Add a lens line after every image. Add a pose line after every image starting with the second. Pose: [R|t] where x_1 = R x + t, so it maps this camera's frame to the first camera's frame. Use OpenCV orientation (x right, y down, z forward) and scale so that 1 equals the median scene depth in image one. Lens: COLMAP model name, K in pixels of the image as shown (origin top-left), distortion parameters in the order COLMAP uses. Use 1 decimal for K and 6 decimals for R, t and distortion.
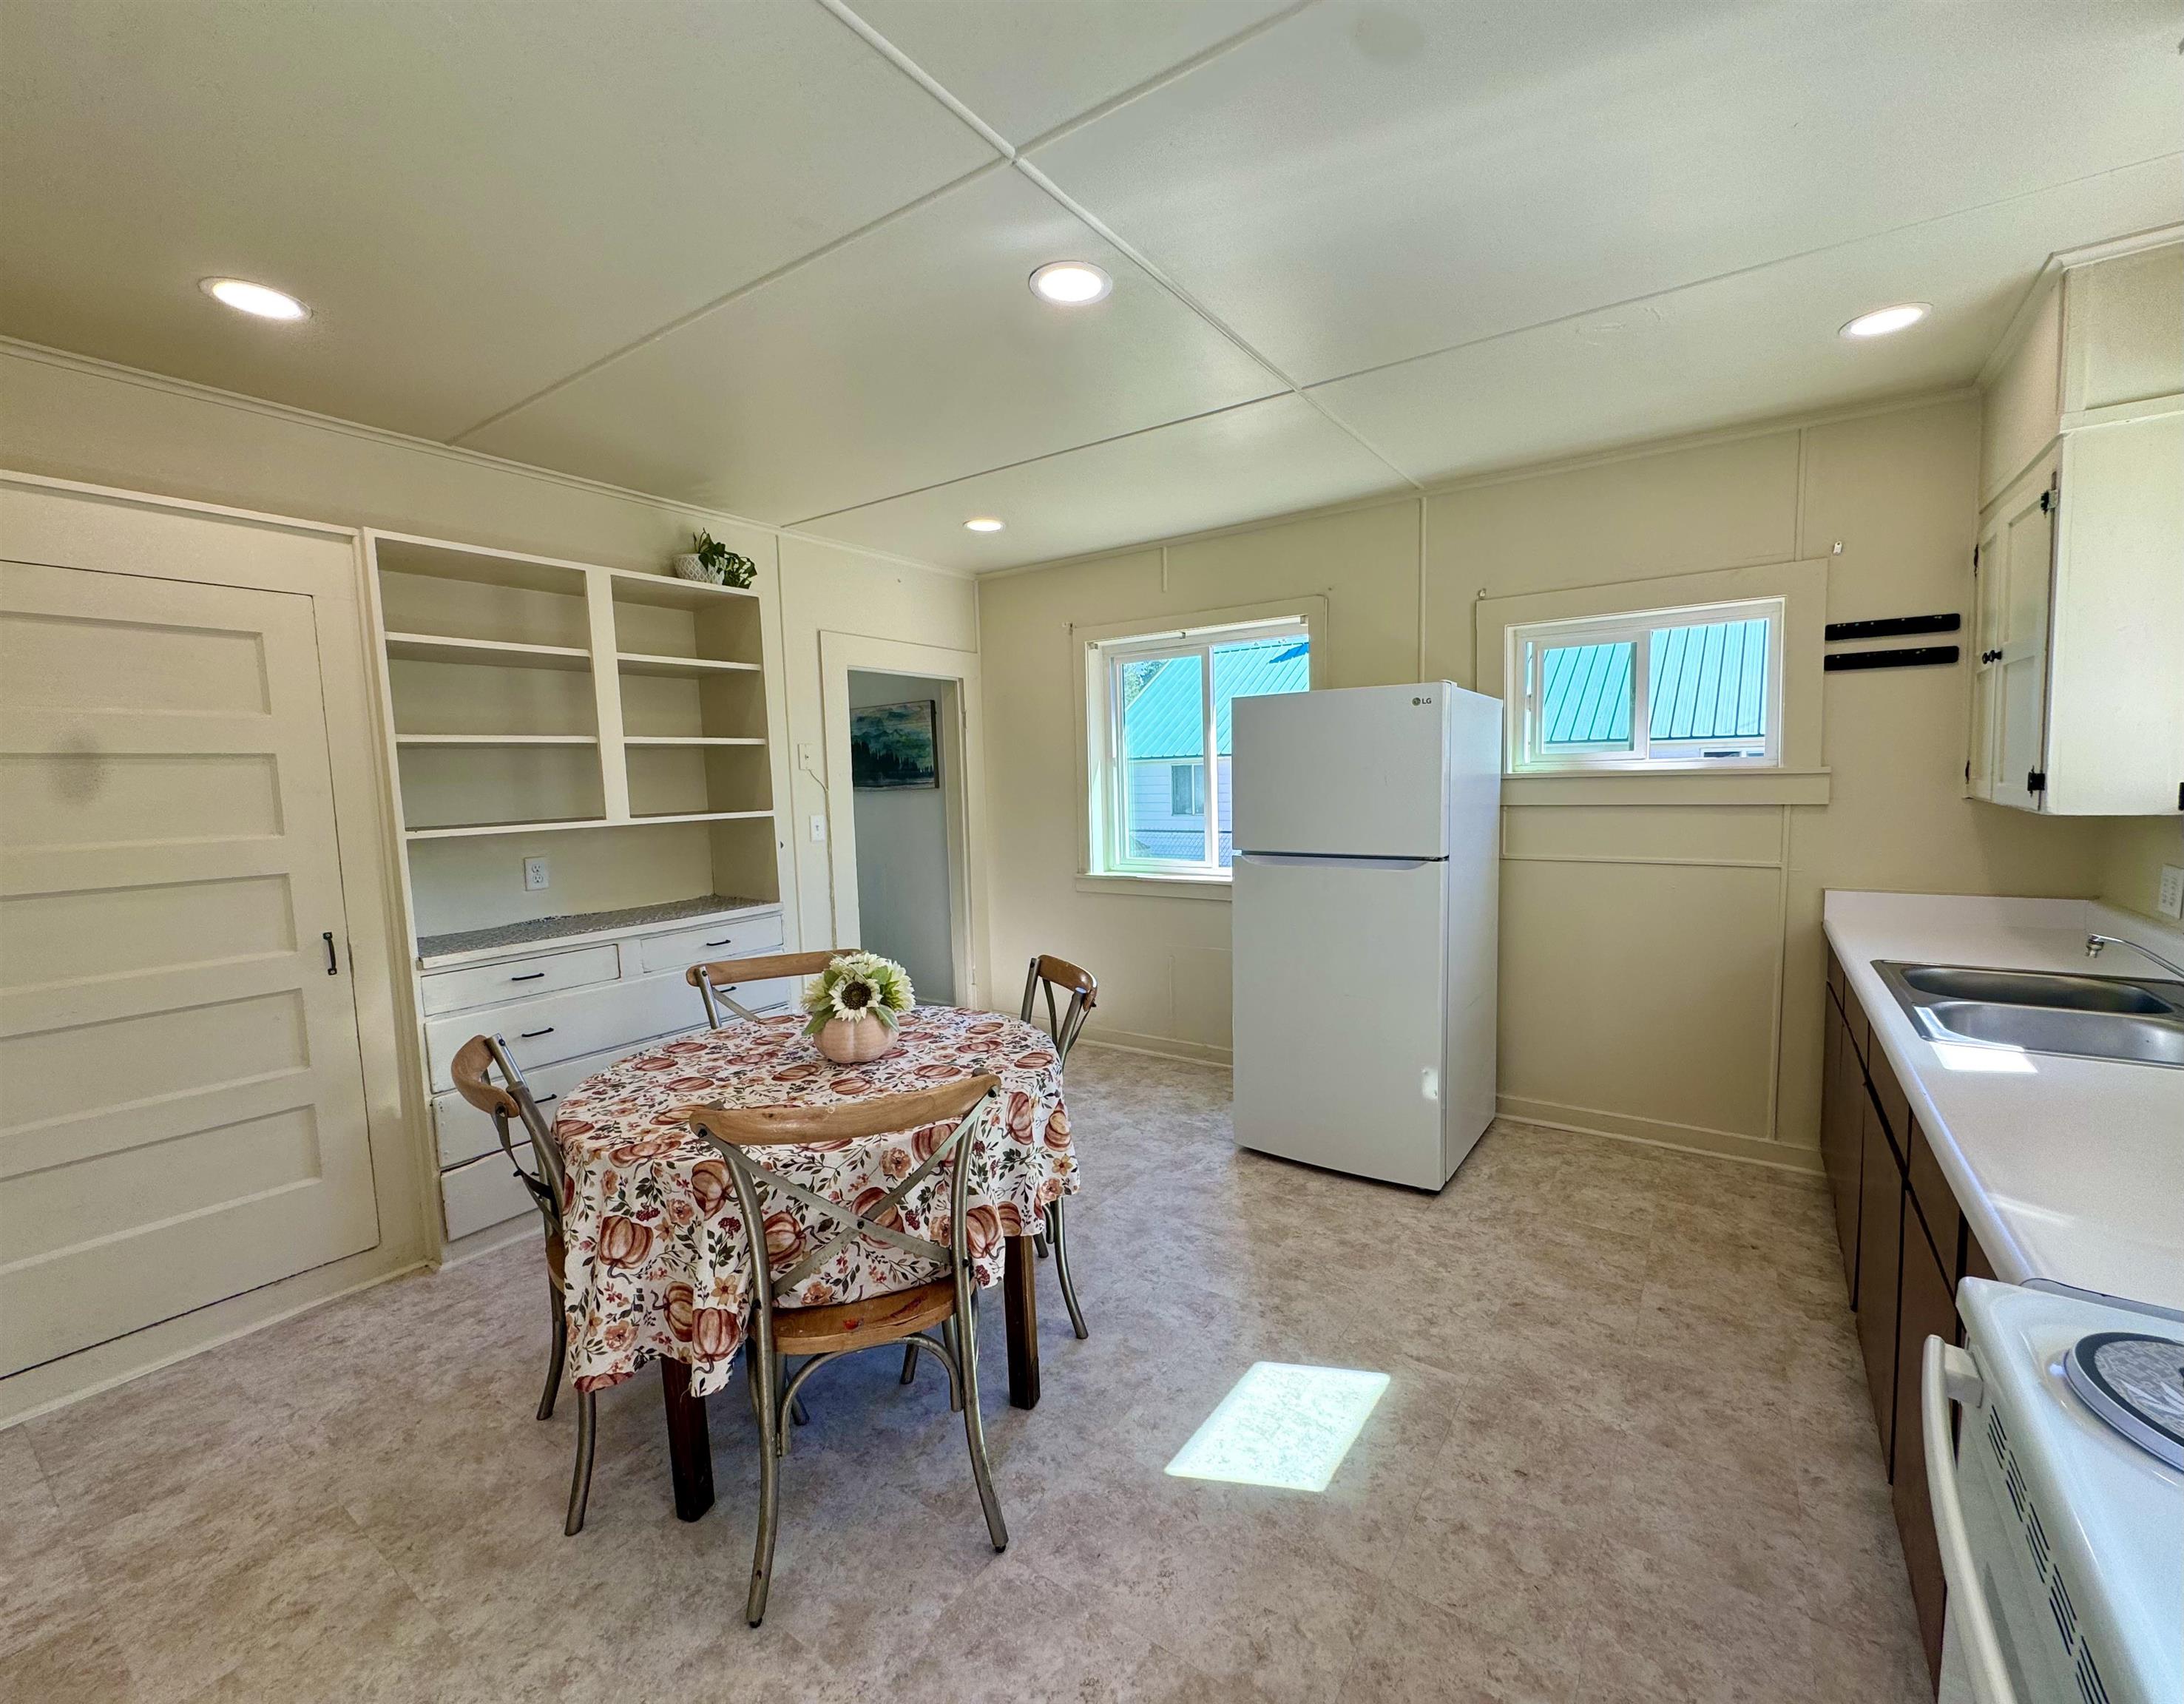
lens RADIAL K [[905.3, 0, 1136.5], [0, 905.3, 848.3], [0, 0, 1]] dist [-0.003361, -0.000202]
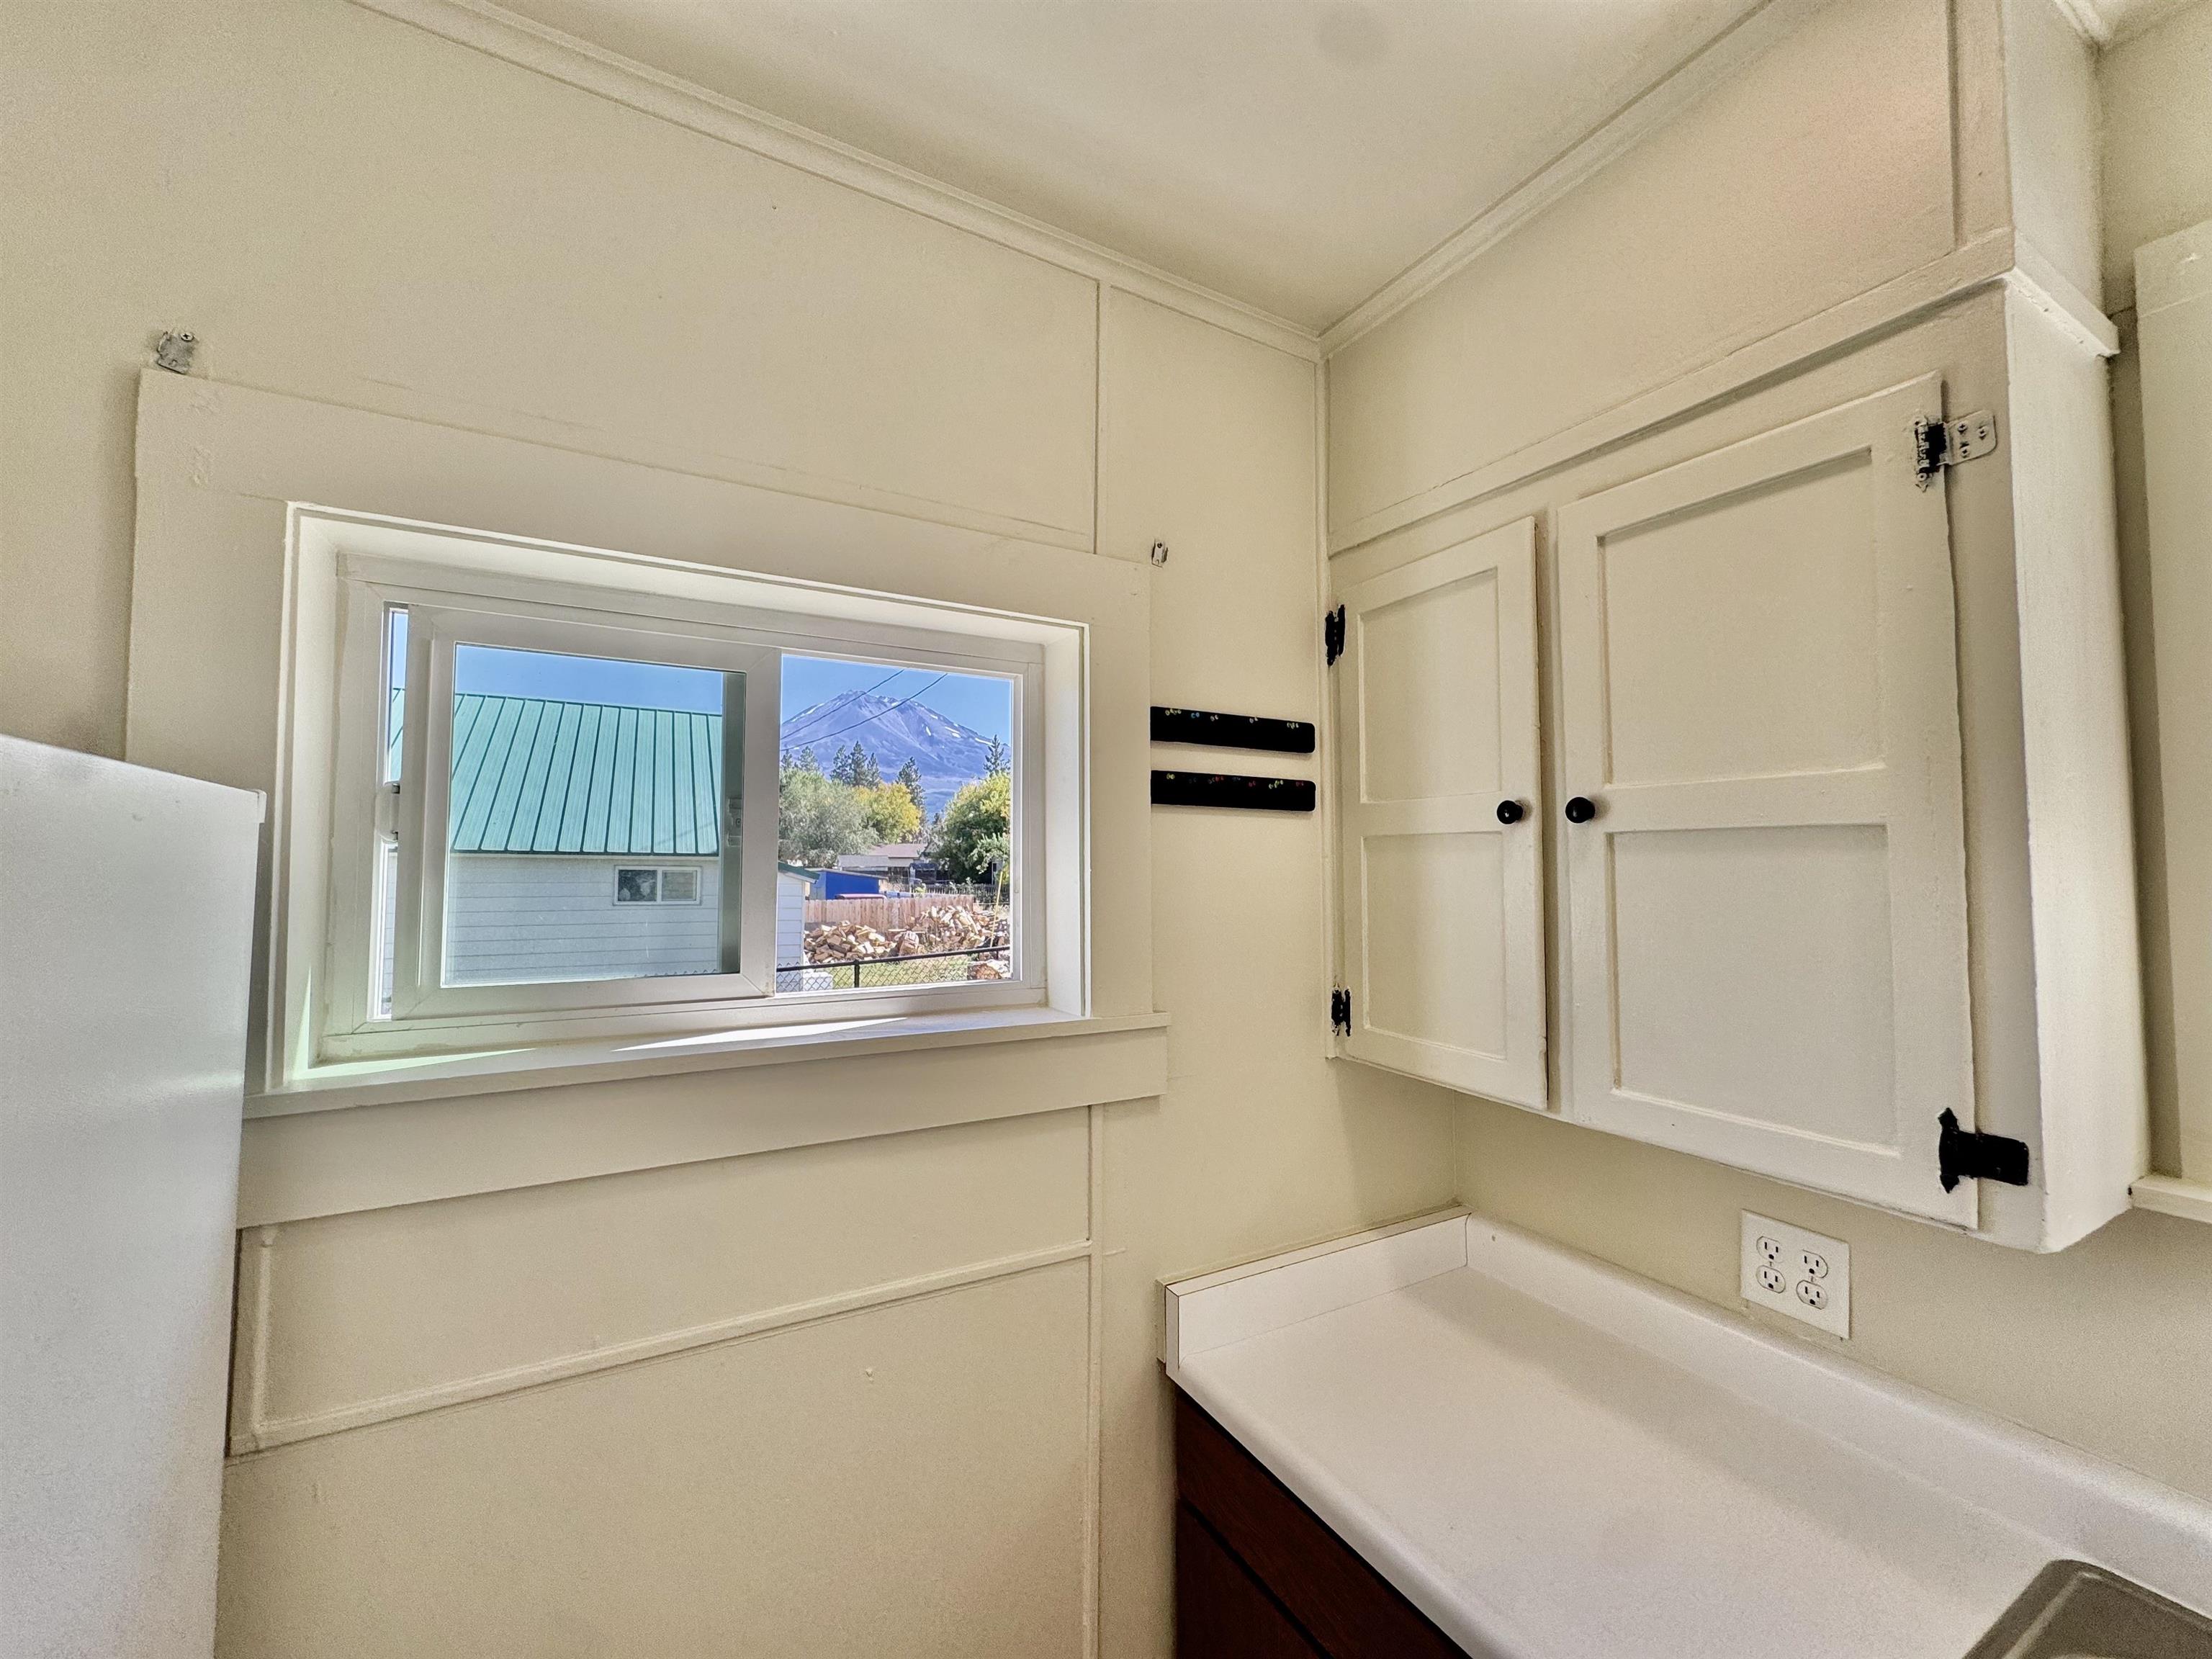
lens RADIAL K [[879.0, 0, 1106.4], [0, 879.0, 825.4], [0, 0, 1]] dist [-0.000384, 0.000131]
pose [[0.459614, 0.068581, 0.885467, 0.441753], [0.059033, 0.992450, -0.107509, -0.171931], [-0.886155, 0.101685, 0.452095, 1.018869]]
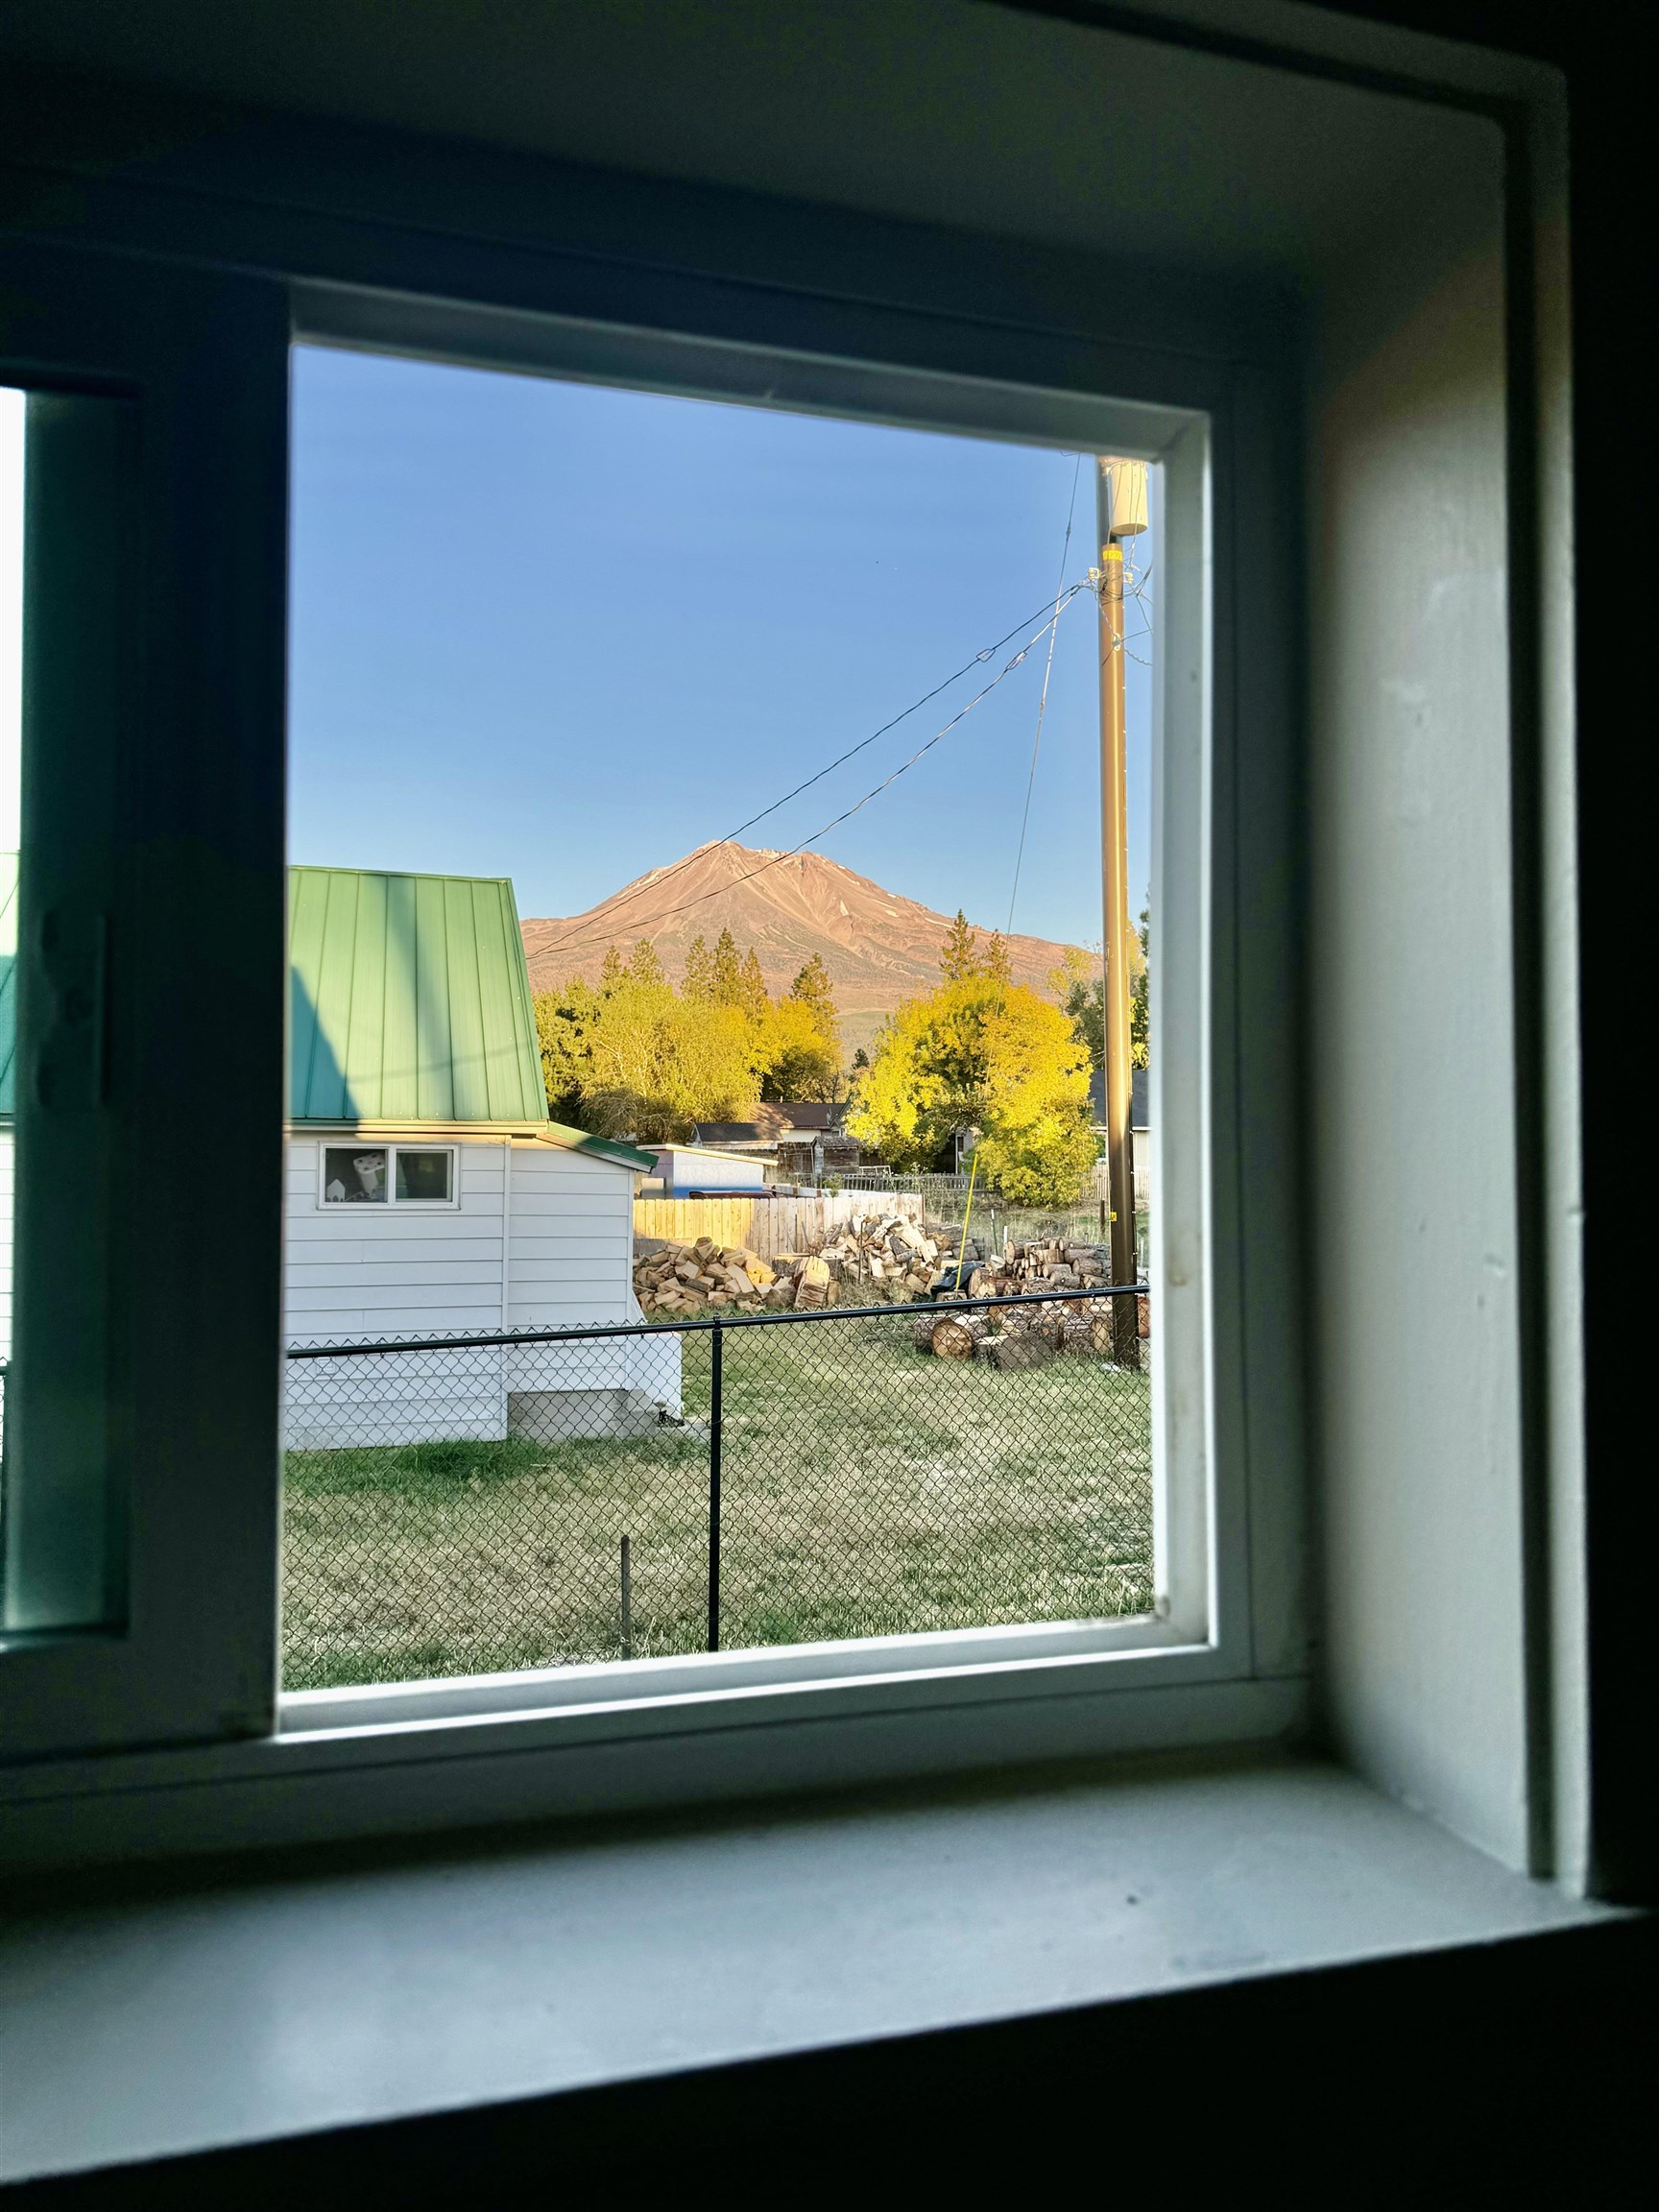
lens RADIAL K [[1542.6, 0, 827.7], [0, 1542.6, 1103.8], [0, 0, 1]] dist [0.000041, -0.000017]
pose [[0.636115, 0.046950, 0.770164, 0.504530], [0.043893, 0.994329, -0.096869, -0.178161], [-0.770345, 0.095424, 0.630447, 1.064714]]
